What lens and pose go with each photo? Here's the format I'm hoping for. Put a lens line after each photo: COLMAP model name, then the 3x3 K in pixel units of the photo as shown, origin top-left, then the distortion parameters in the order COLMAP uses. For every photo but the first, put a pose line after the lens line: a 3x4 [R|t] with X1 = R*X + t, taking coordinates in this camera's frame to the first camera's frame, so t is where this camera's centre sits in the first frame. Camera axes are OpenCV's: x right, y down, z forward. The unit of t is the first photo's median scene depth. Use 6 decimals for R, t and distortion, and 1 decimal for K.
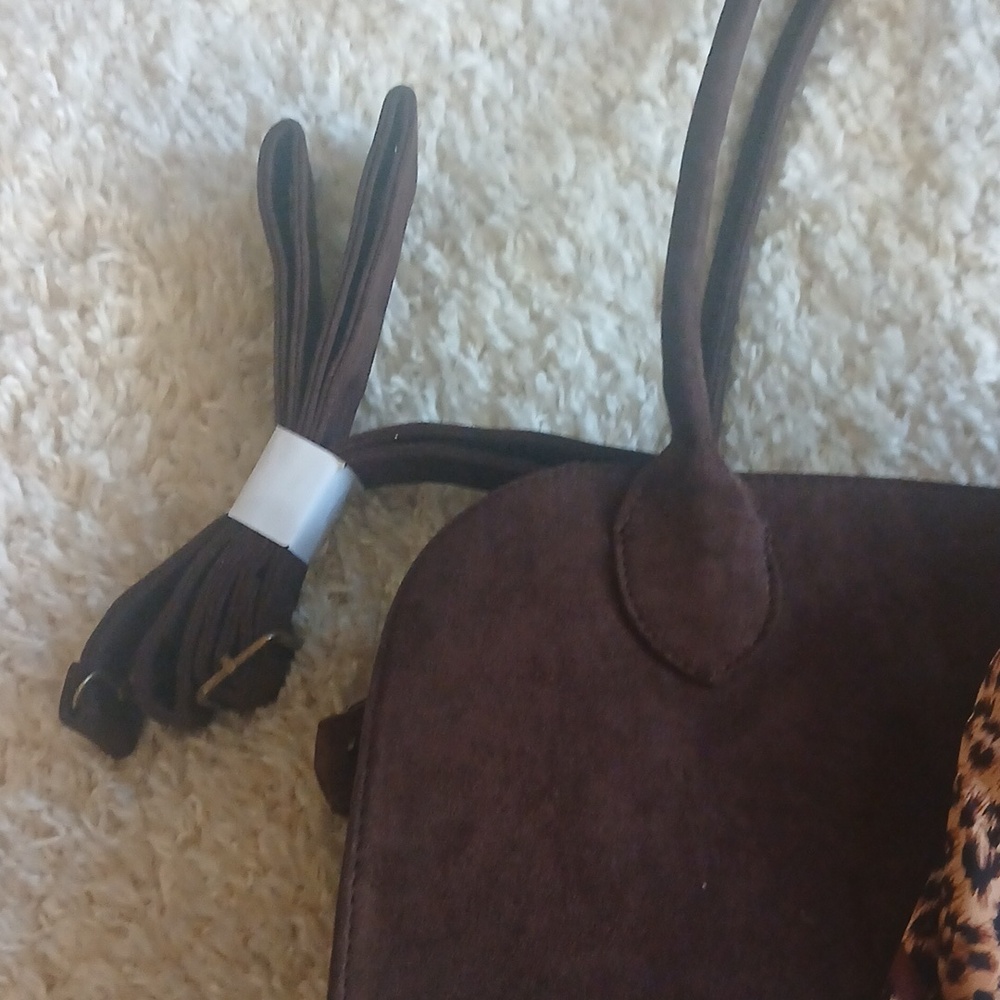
lens RADIAL K [[1619.9, 0, 500.3], [0, 1619.9, 541.1], [0, 0, 1]] dist [0.155399, -0.519024]
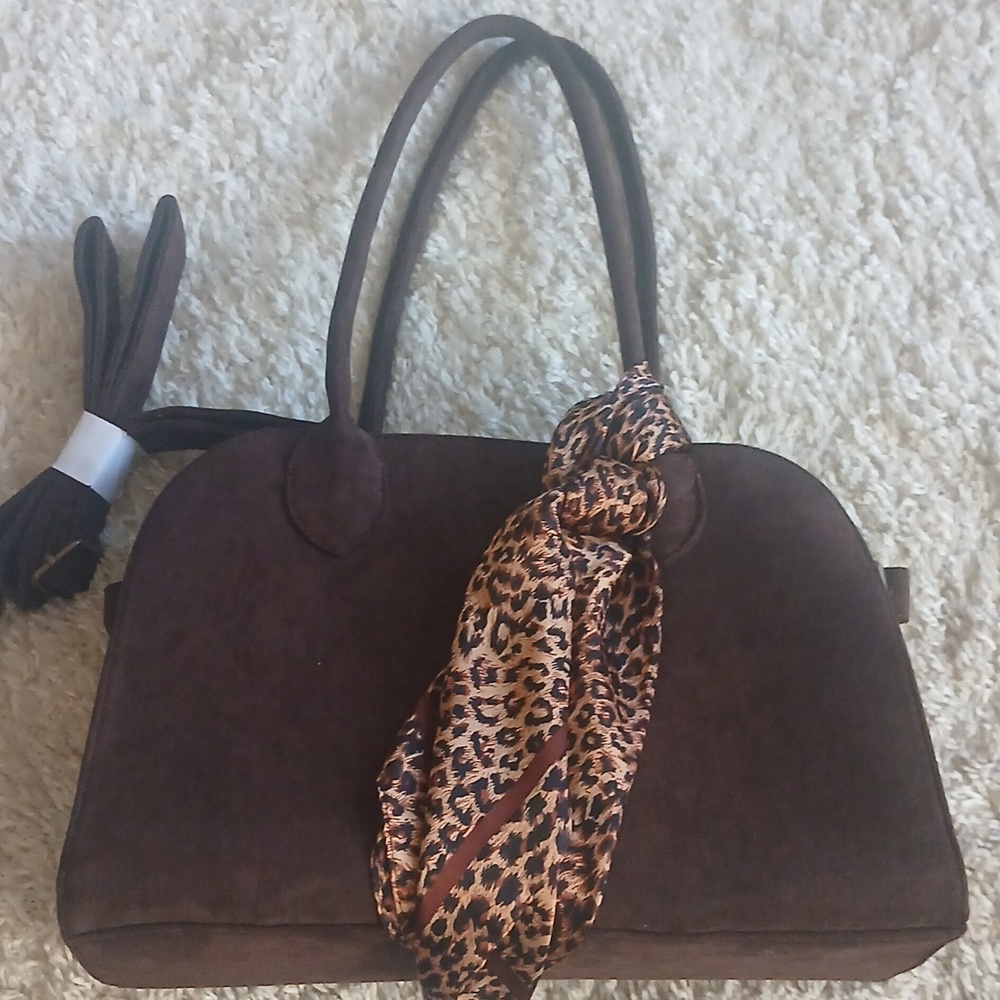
lens RADIAL K [[1619.9, 0, 500.3], [0, 1619.9, 541.1], [0, 0, 1]] dist [0.155399, -0.519024]
pose [[0.999565, -0.015871, 0.024873, 0.203247], [0.016936, 0.998921, -0.043239, 0.118470], [-0.024160, 0.043641, 0.998755, -0.527816]]
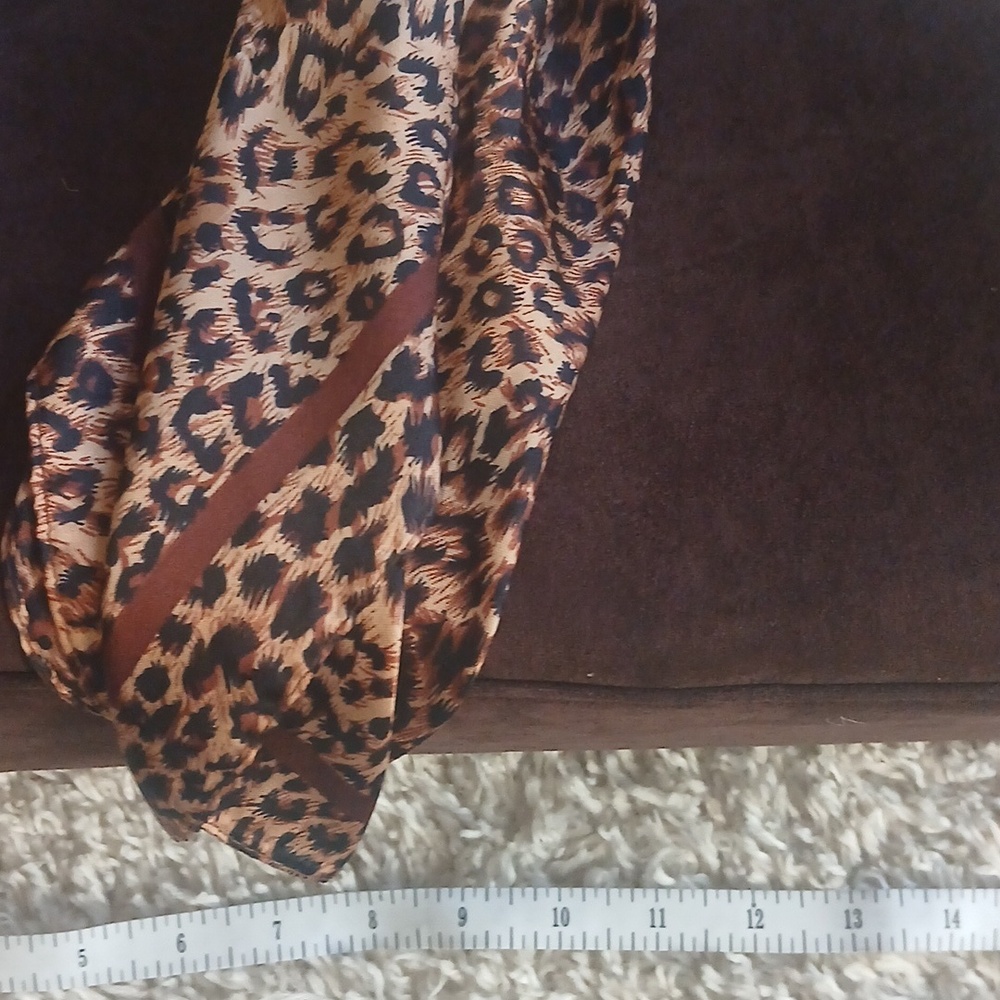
lens RADIAL K [[1619.9, 0, 500.3], [0, 1619.9, 541.1], [0, 0, 1]] dist [0.155399, -0.519024]
pose [[0.999738, -0.021300, -0.008428, 0.304556], [0.022313, 0.988760, 0.147836, 0.215194], [0.005184, -0.147985, 0.988976, 0.102573]]
